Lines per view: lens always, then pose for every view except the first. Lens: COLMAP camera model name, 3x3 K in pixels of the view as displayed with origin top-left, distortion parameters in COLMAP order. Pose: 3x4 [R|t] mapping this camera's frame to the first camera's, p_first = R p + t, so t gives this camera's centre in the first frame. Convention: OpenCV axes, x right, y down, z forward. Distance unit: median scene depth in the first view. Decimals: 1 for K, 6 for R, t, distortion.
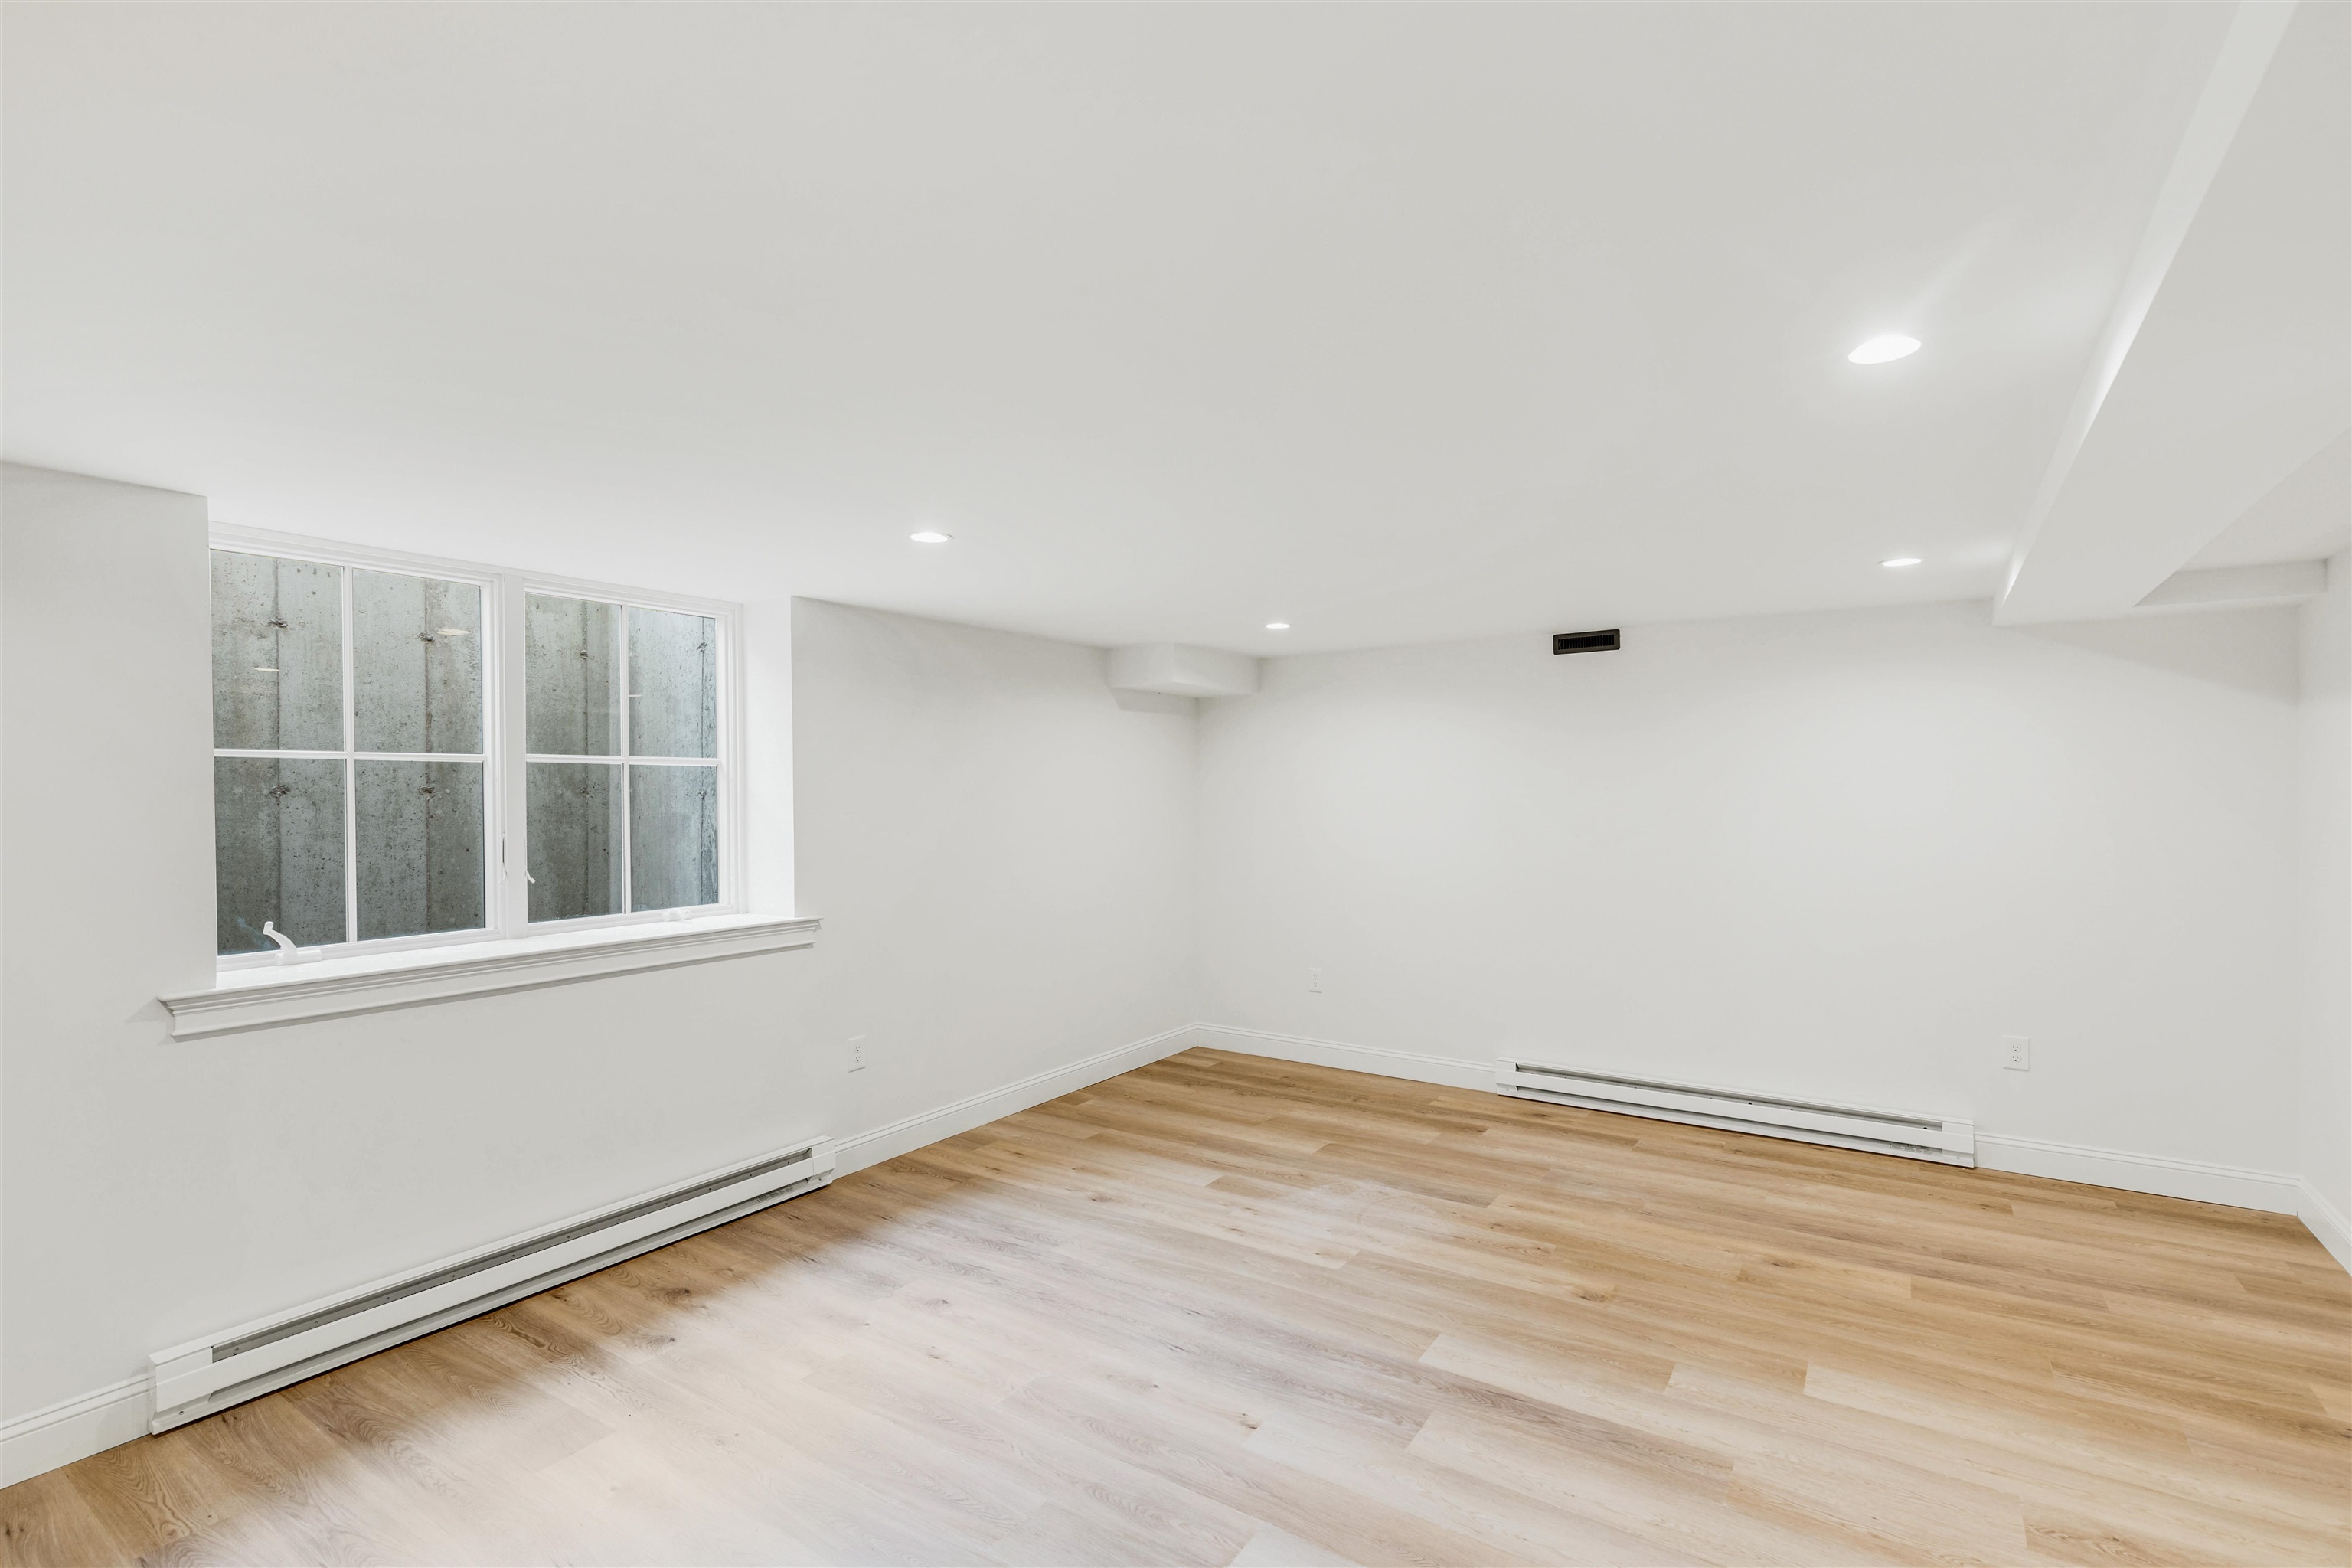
lens RADIAL K [[1076.0, 0, 1175.8], [0, 1076.0, 787.8], [0, 0, 1]] dist [0.000552, -0.000758]
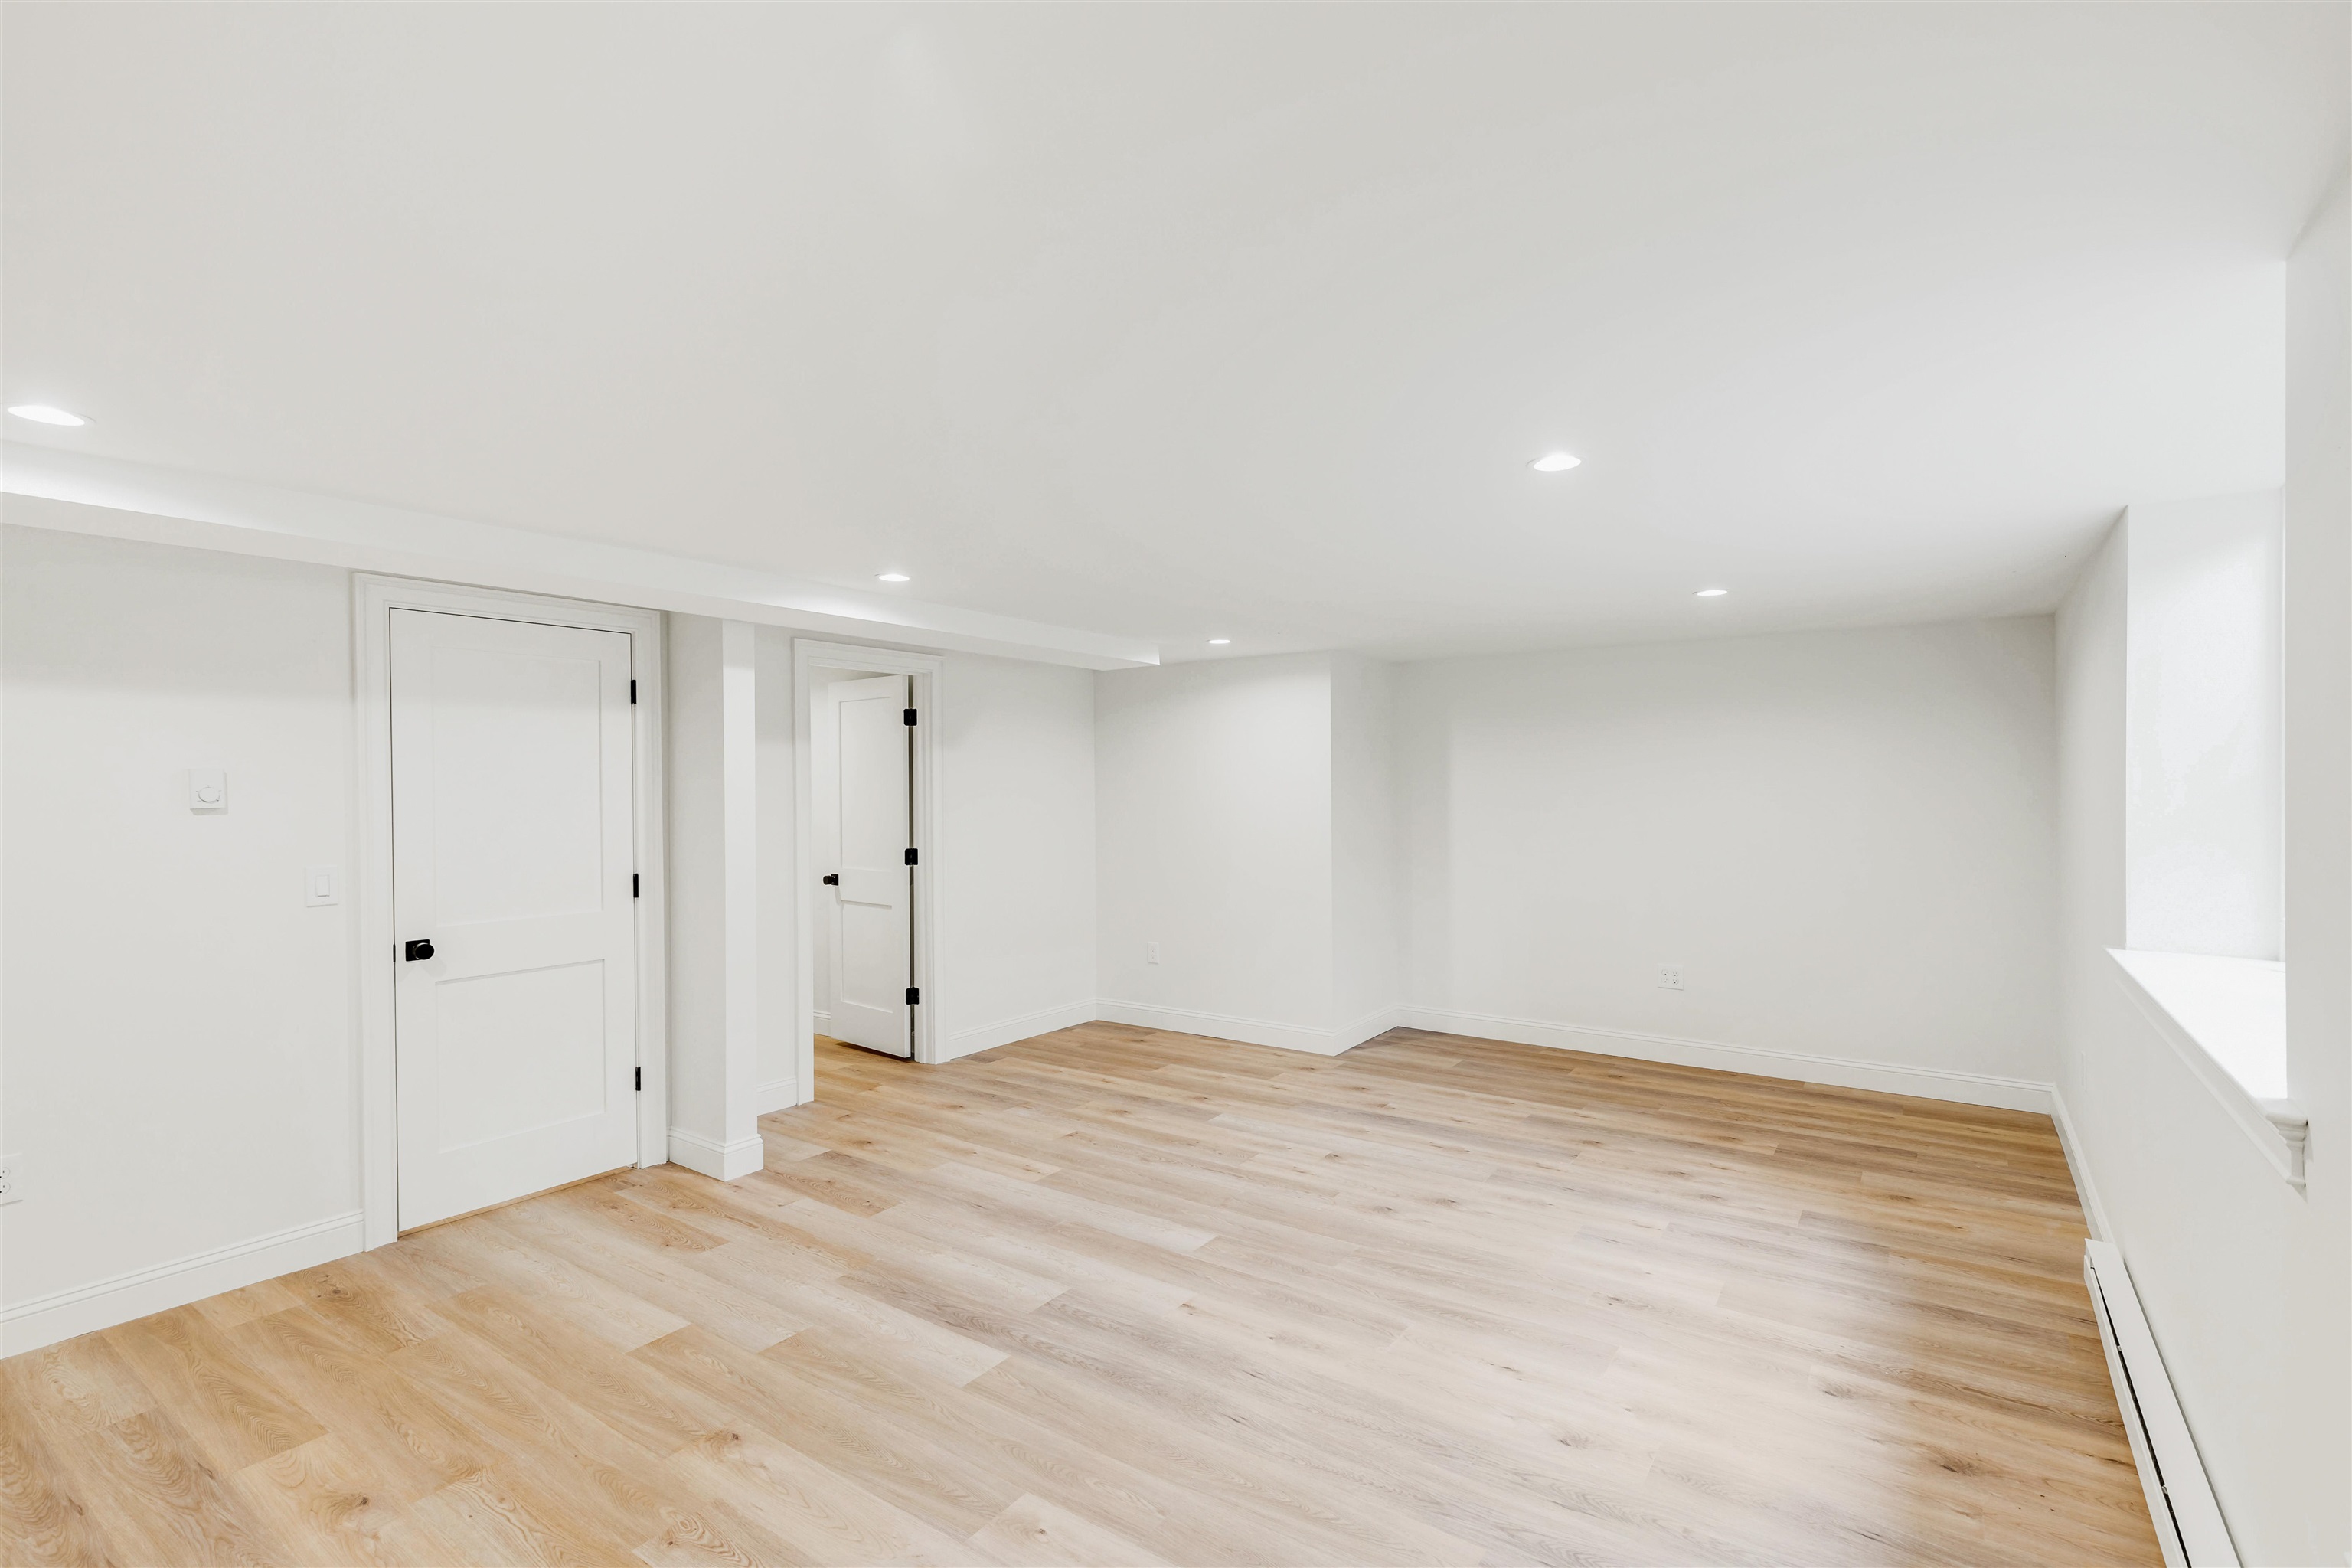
lens RADIAL K [[1076.0, 0, 1177.3], [0, 1076.0, 786.3], [0, 0, 1]] dist [0.000552, -0.000758]
pose [[-0.999741, 0.012654, 0.018909, 0.044878], [0.012680, 0.999919, 0.001267, 0.007907], [-0.018891, 0.001506, -0.999820, 1.962013]]
